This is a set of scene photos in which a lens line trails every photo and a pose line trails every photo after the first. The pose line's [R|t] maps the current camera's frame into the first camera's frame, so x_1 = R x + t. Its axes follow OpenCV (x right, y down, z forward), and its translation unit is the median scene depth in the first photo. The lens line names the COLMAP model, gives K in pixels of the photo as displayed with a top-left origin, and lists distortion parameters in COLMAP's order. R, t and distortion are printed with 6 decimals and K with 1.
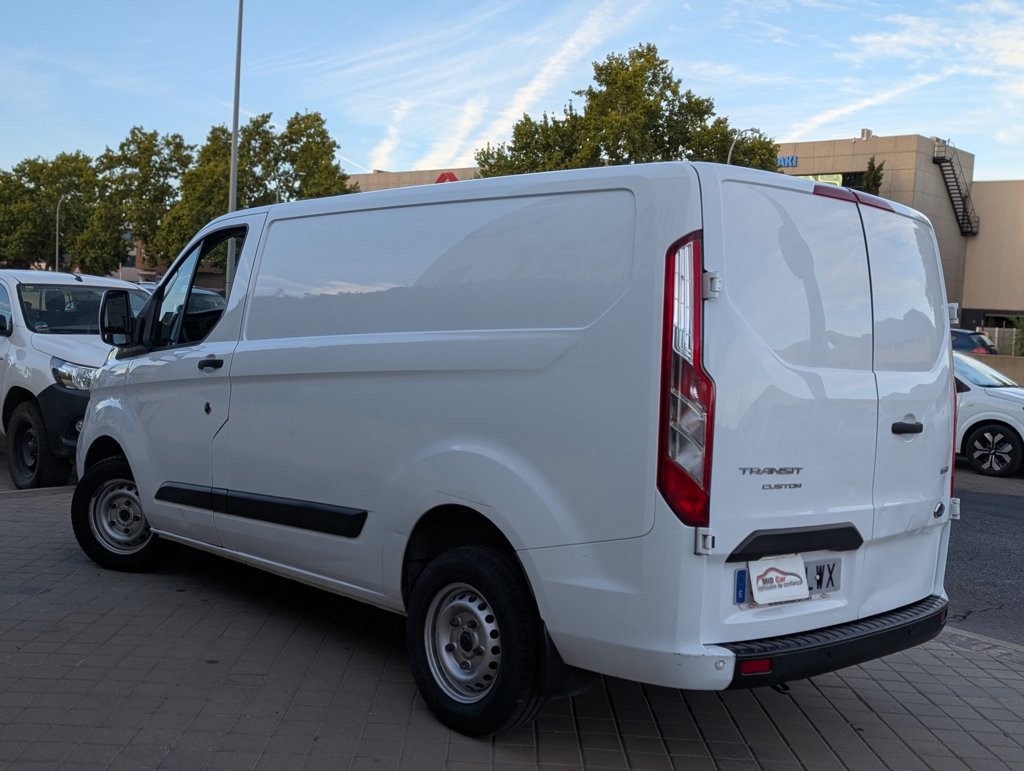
lens RADIAL K [[1108.3, 0, 501.1], [0, 1108.3, 385.7], [0, 0, 1]] dist [0.013648, -0.009319]
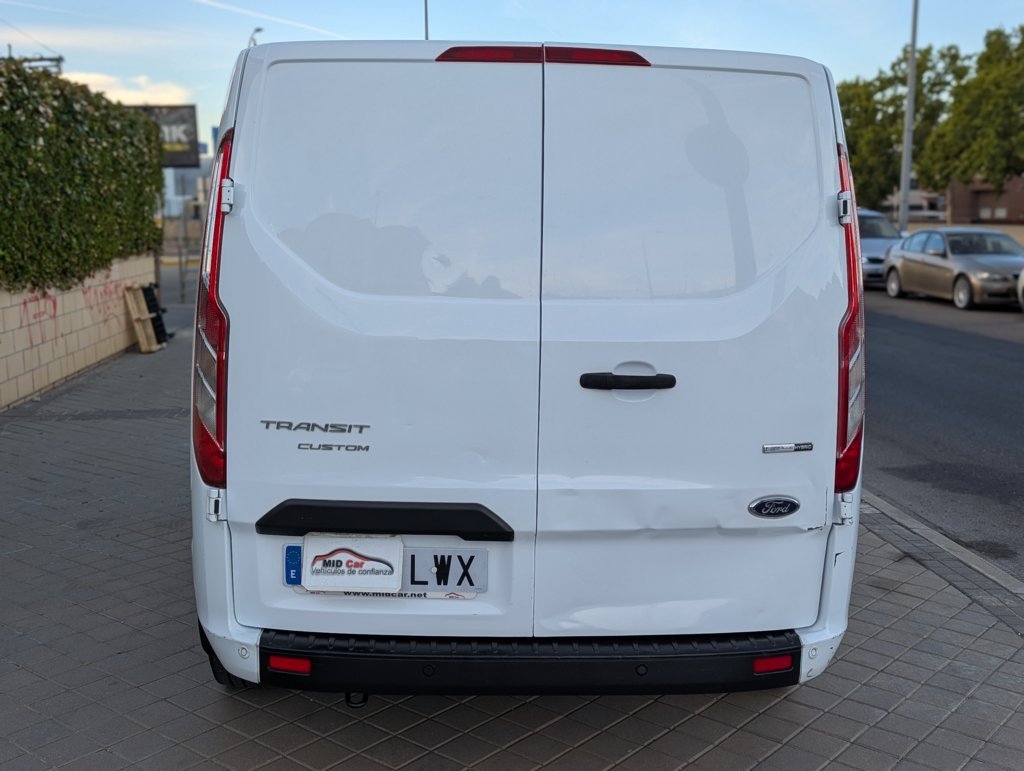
lens RADIAL K [[1108.3, 0, 501.1], [0, 1108.3, 385.7], [0, 0, 1]] dist [0.013648, -0.009319]
pose [[0.772772, 0.041081, -0.633352, 0.784835], [0.001096, 0.997815, 0.066058, -0.004556], [0.634682, -0.051742, 0.771039, 0.438557]]
